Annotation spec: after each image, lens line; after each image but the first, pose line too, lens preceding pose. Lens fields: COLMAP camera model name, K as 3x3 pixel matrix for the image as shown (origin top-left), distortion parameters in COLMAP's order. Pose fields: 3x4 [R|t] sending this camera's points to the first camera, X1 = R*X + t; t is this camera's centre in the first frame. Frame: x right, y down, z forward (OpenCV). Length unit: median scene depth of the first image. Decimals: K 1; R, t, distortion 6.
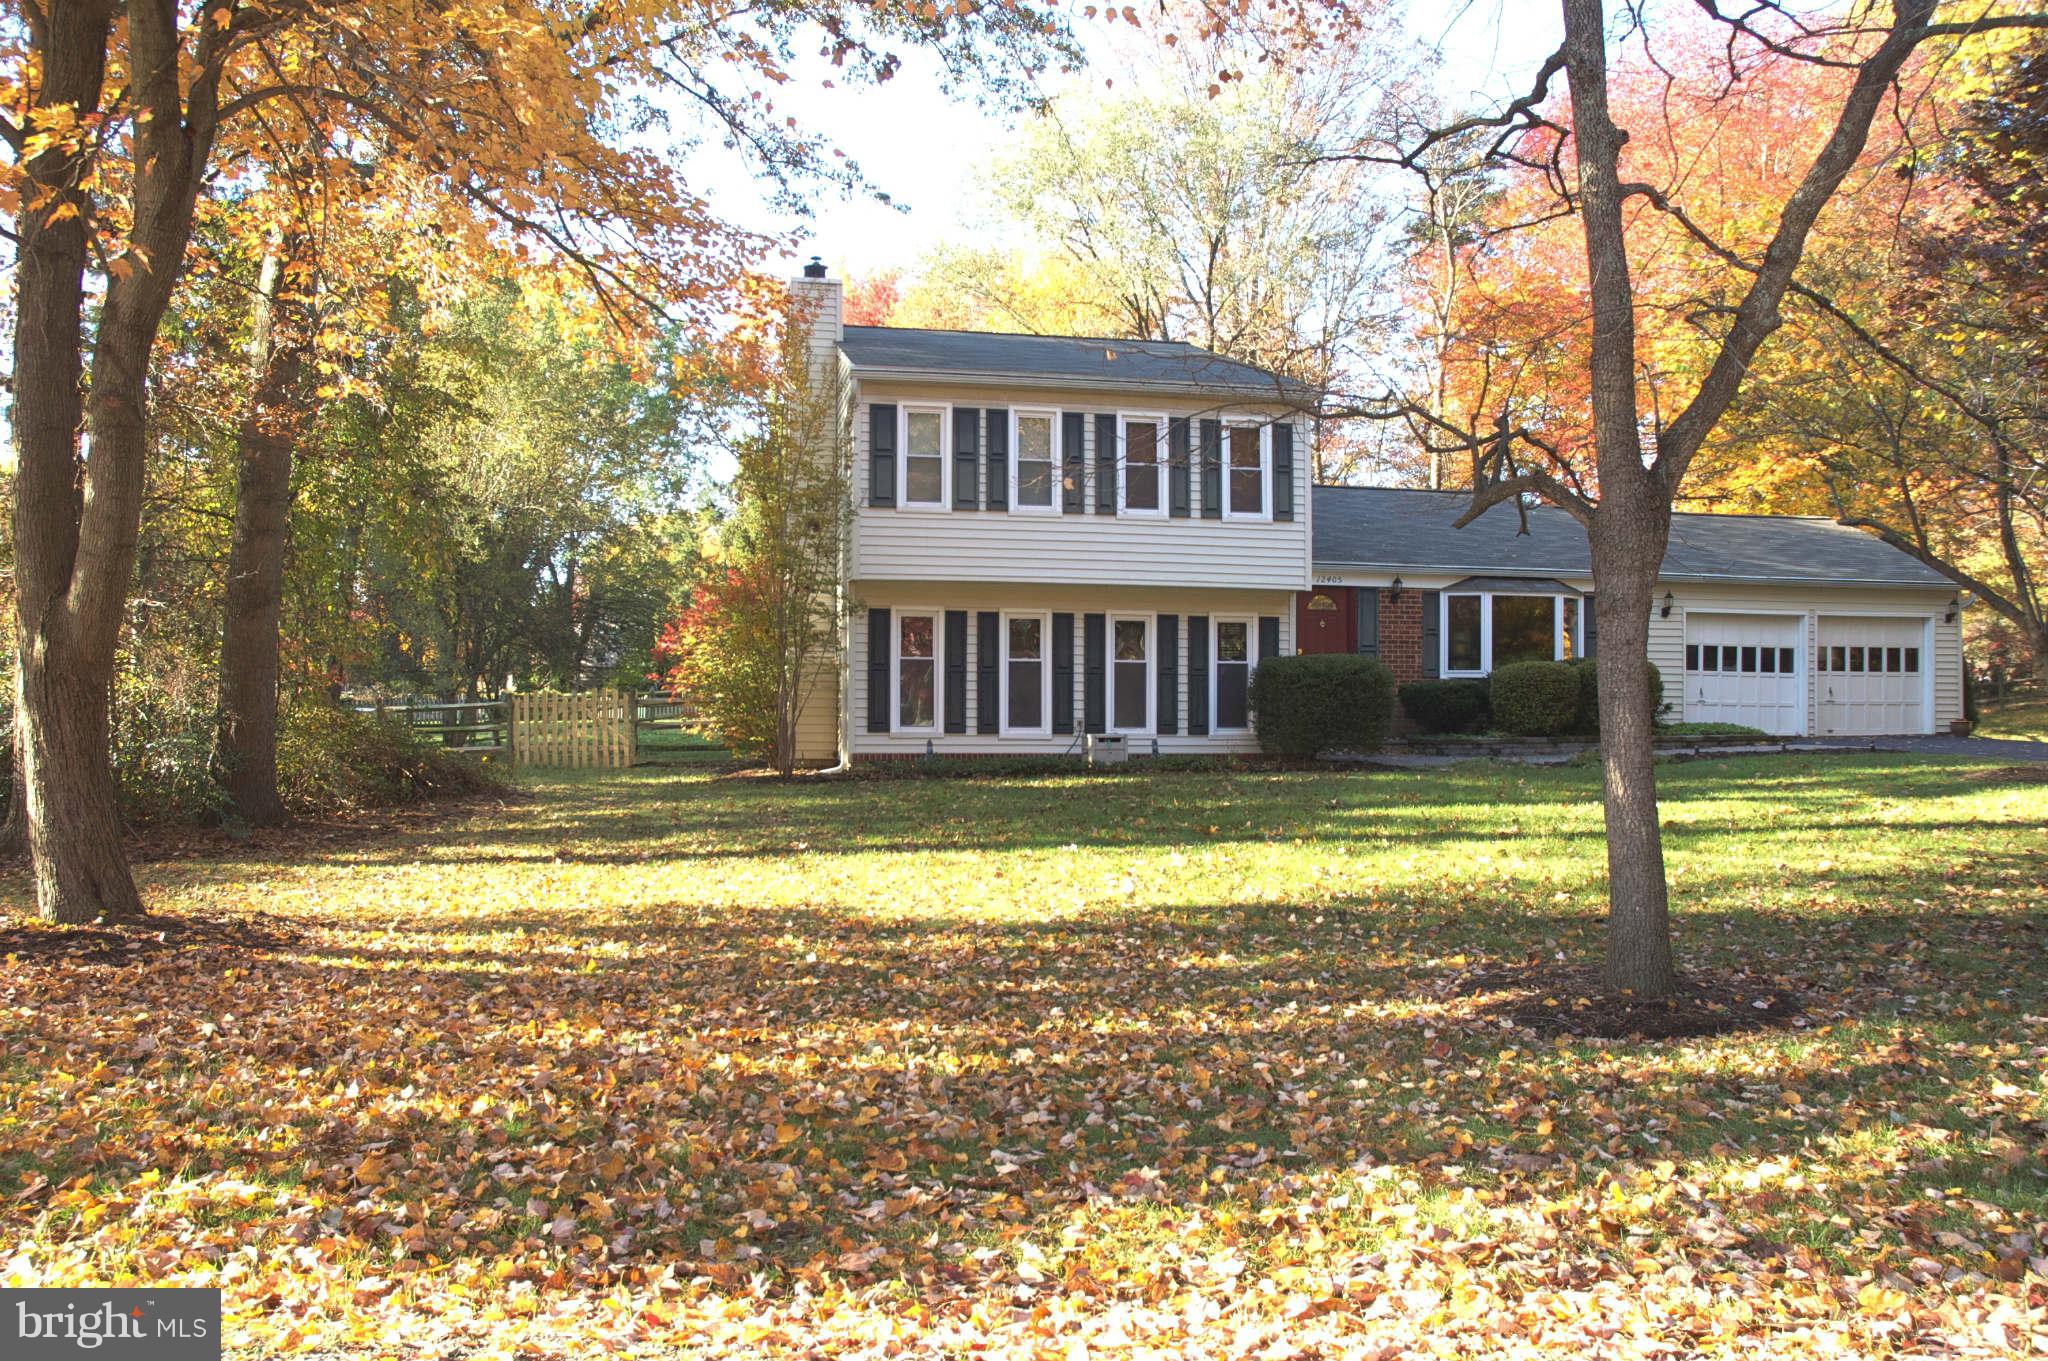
lens RADIAL K [[1596.3, 0, 1019.8], [0, 1596.3, 685.0], [0, 0, 1]] dist [-0.161318, 0.125672]
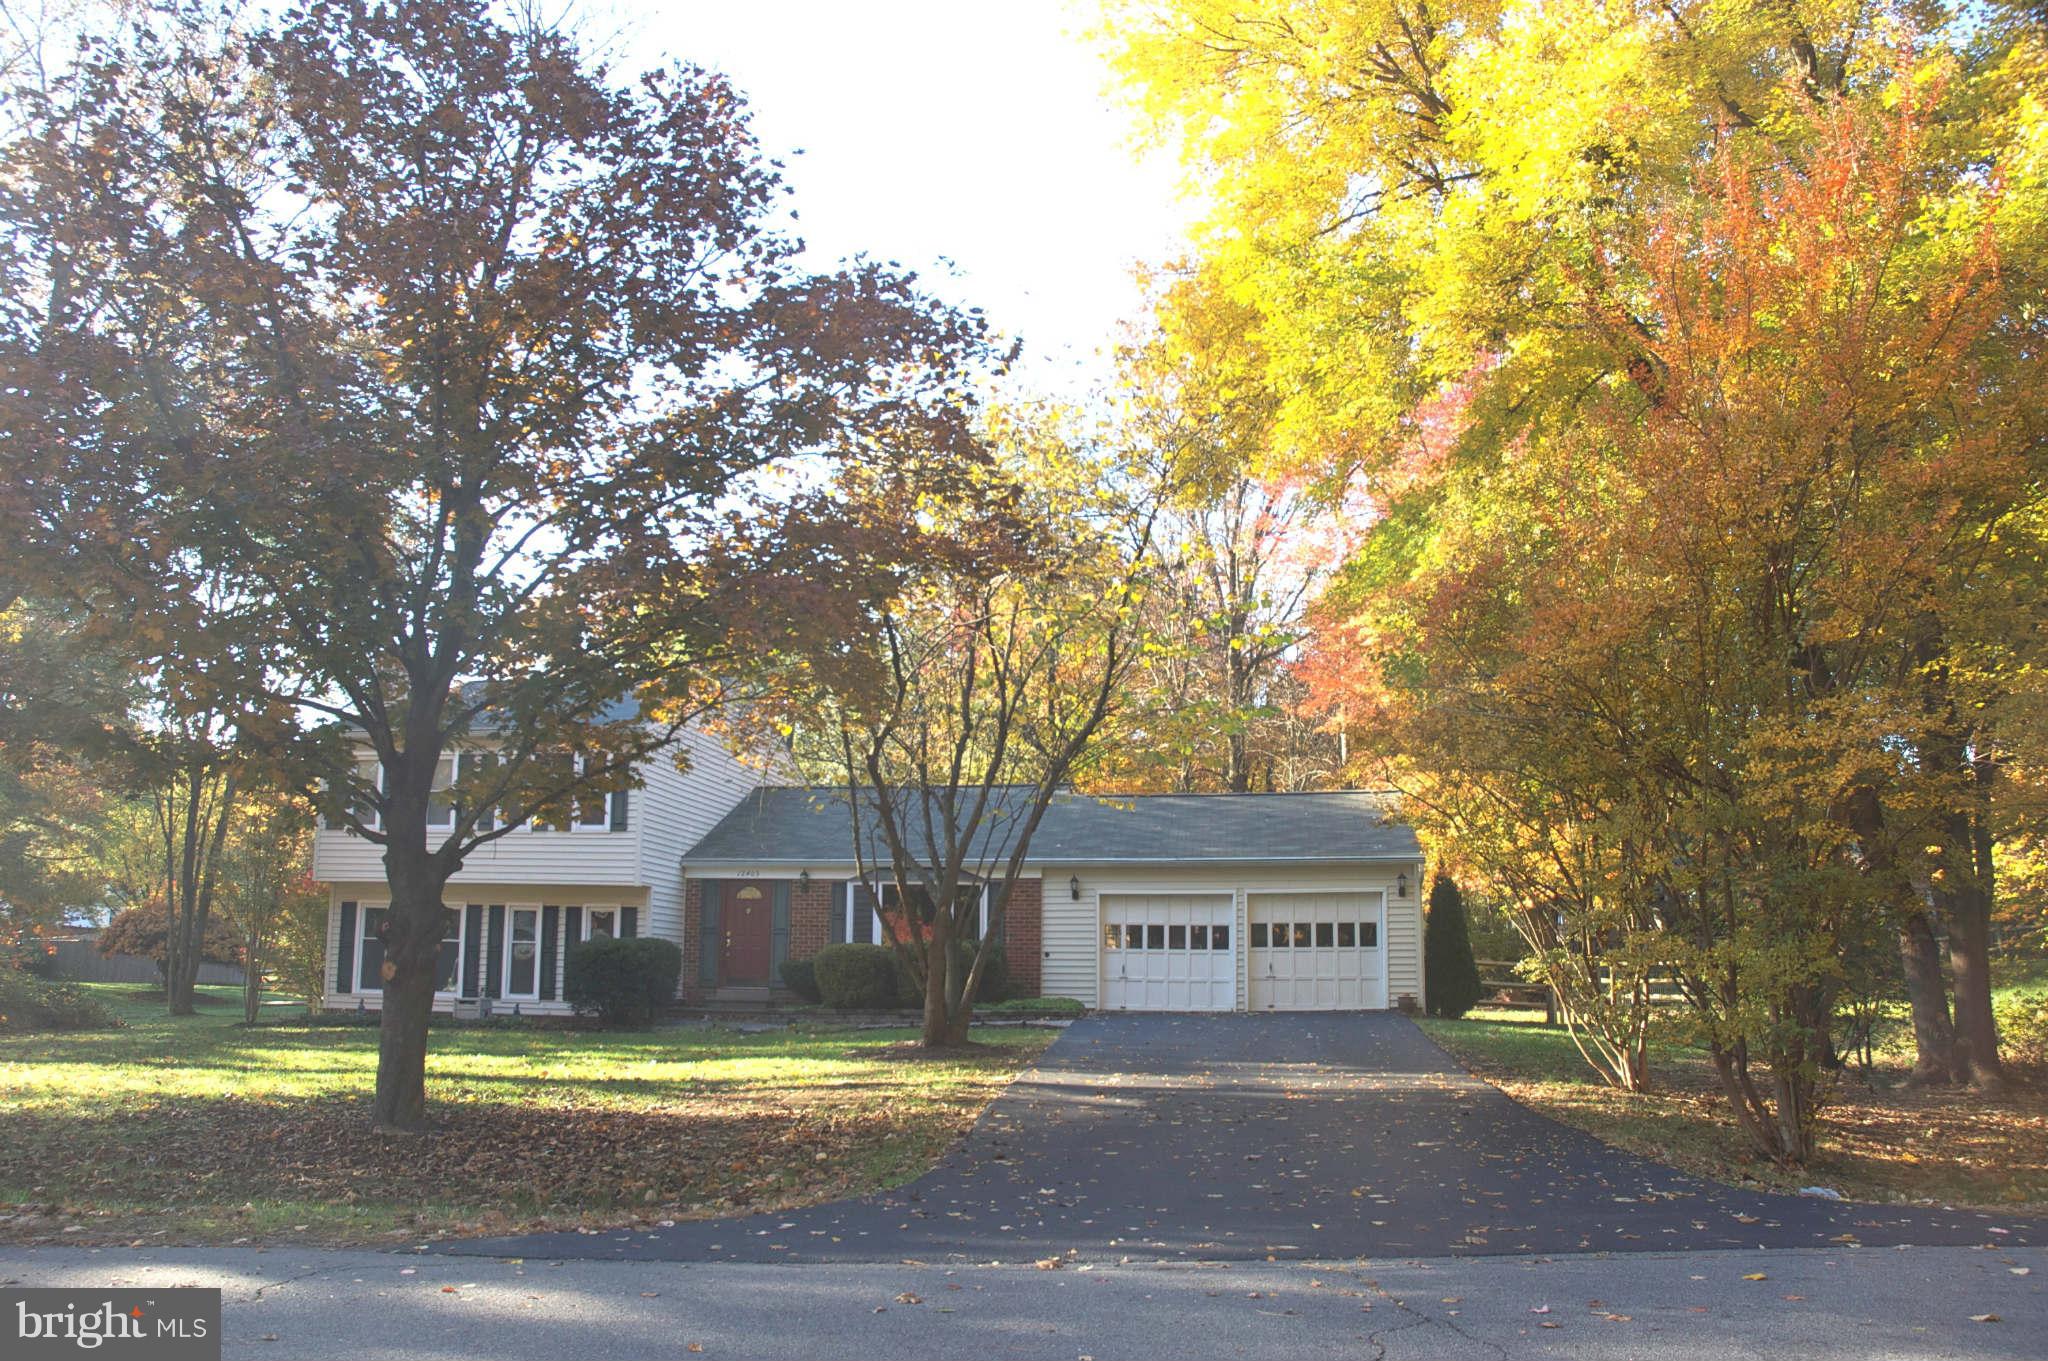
lens RADIAL K [[1596.3, 0, 1019.8], [0, 1596.3, 685.0], [0, 0, 1]] dist [-0.161318, 0.125672]
pose [[0.938294, -0.061834, -0.340267, 0.743915], [0.002927, 0.985271, -0.170973, -0.001602], [0.345828, 0.159427, 0.924655, -0.056334]]
